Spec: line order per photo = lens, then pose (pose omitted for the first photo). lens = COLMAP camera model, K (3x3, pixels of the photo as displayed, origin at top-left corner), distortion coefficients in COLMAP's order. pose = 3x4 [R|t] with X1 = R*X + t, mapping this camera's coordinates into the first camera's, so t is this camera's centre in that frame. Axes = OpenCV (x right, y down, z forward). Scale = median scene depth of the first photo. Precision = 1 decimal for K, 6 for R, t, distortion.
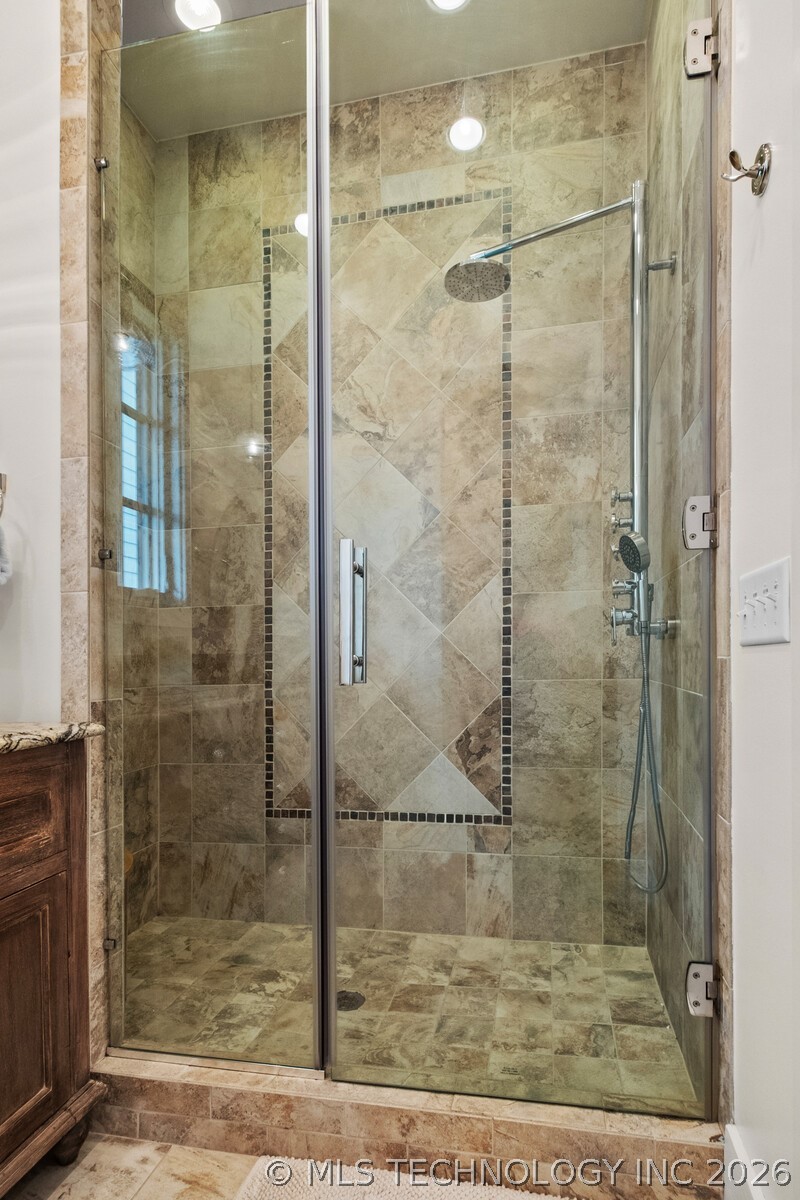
lens RADIAL K [[647.0, 0, 402.1], [0, 647.0, 668.3], [0, 0, 1]] dist [0.013338, -0.005353]
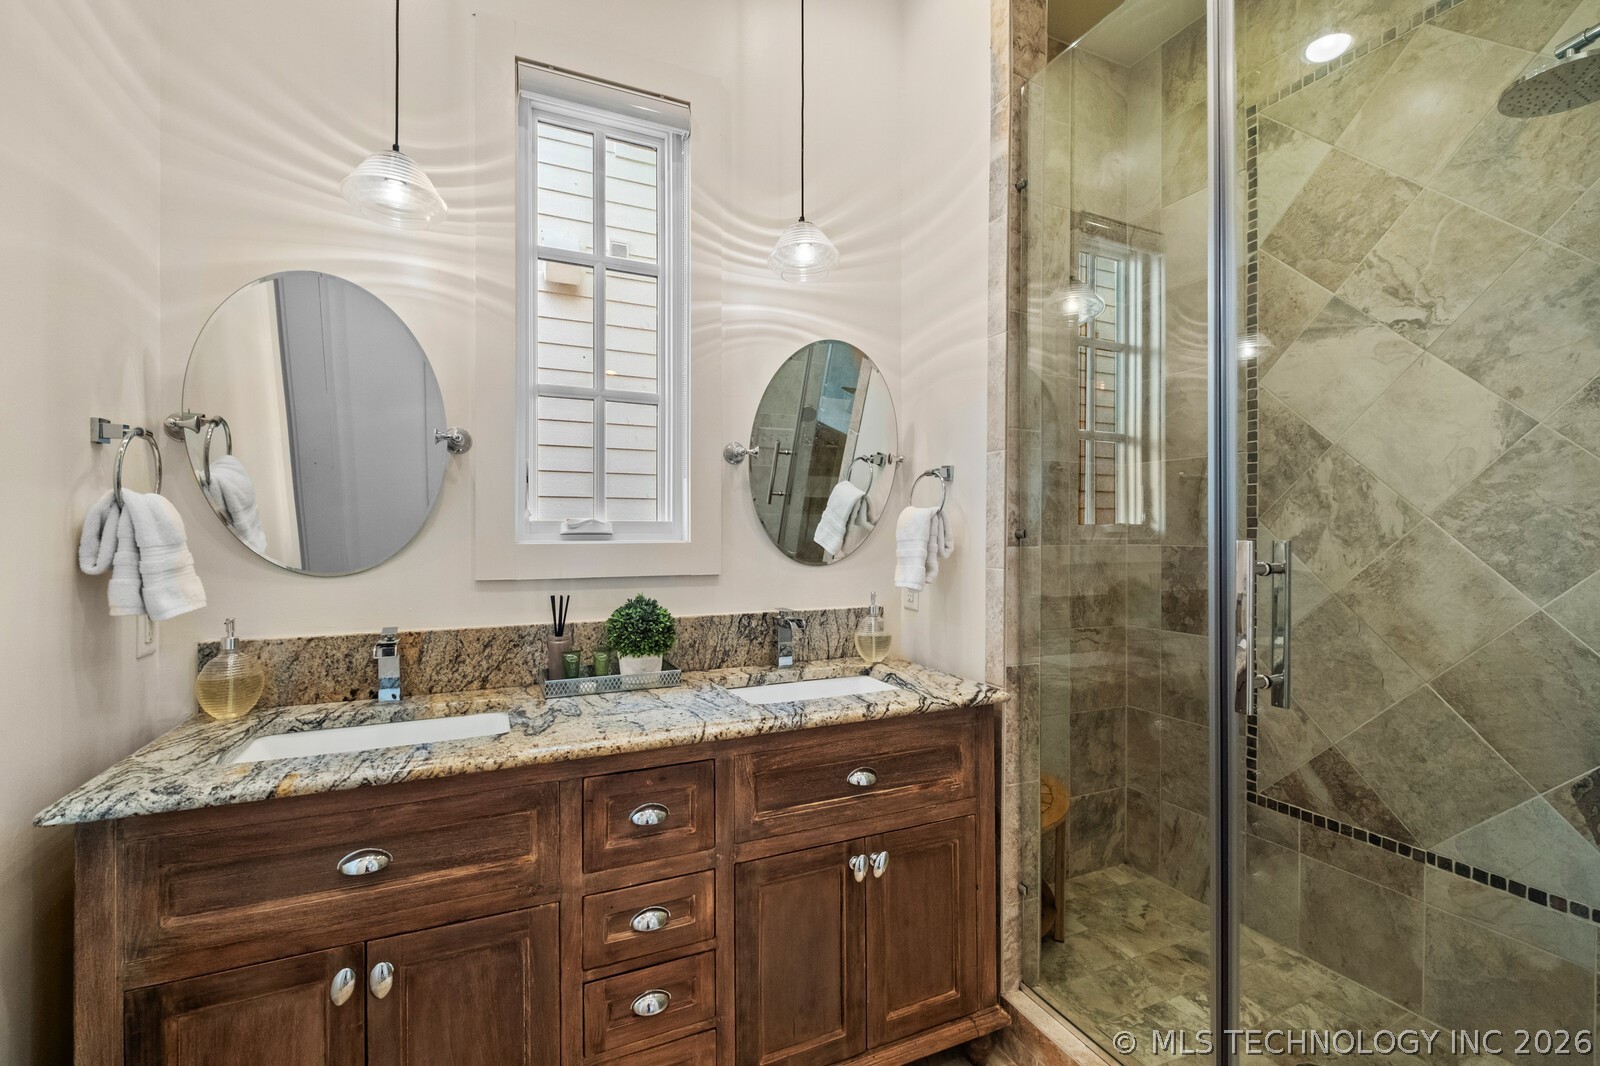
lens RADIAL K [[690.8, 0, 797.2], [0, 690.8, 529.1], [0, 0, 1]] dist [0.003304, -0.004397]
pose [[0.590118, 0.015818, -0.807162, 0.175963], [-0.019702, 0.999792, 0.005189, -0.123107], [0.807076, 0.012841, 0.590307, 0.005503]]
